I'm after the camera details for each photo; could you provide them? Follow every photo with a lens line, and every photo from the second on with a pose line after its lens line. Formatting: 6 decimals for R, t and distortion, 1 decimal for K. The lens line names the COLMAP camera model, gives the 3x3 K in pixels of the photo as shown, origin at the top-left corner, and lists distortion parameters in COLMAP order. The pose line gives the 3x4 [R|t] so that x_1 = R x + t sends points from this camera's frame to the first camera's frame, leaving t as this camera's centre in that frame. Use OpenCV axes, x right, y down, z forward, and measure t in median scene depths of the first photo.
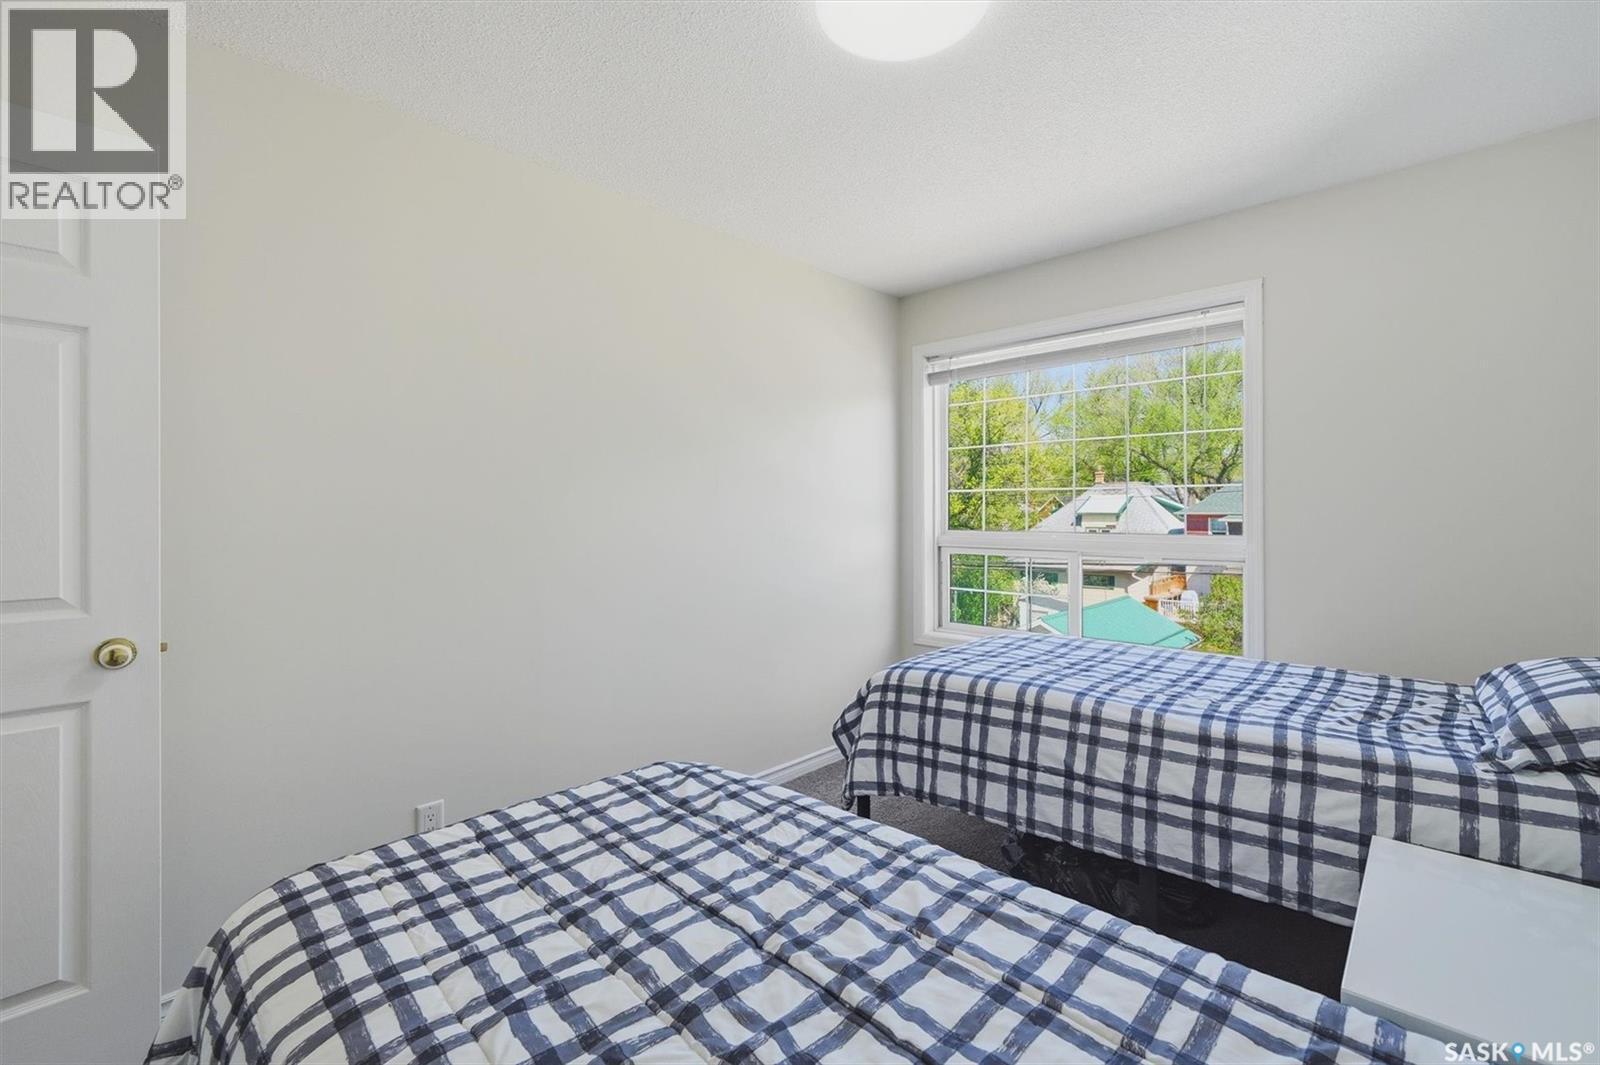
lens RADIAL K [[690.9, 0, 801.2], [0, 690.9, 513.7], [0, 0, 1]] dist [-0.000281, -0.000060]
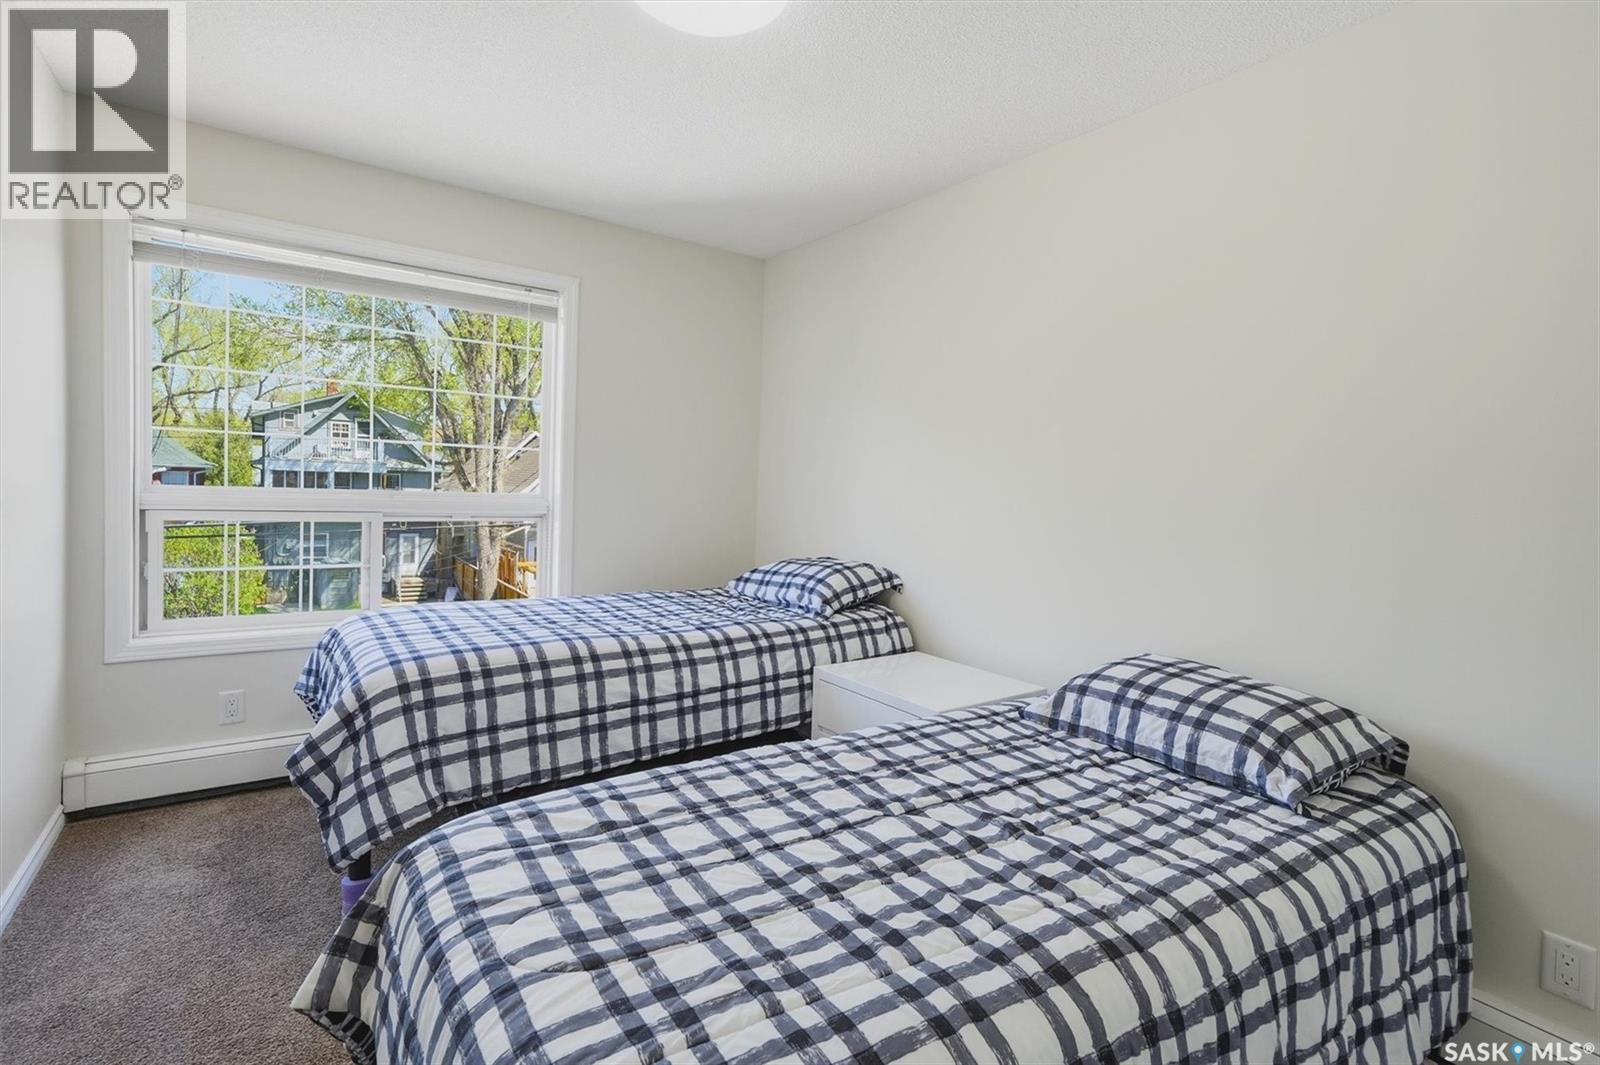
lens RADIAL K [[749.9, 0, 805.2], [0, 749.9, 516.8], [0, 0, 1]] dist [0.016730, 0.000064]
pose [[0.215197, -0.030128, 0.976106, -0.806946], [-0.035407, 0.998626, 0.038630, 0.008513], [-0.975928, -0.042874, 0.213835, 0.490958]]
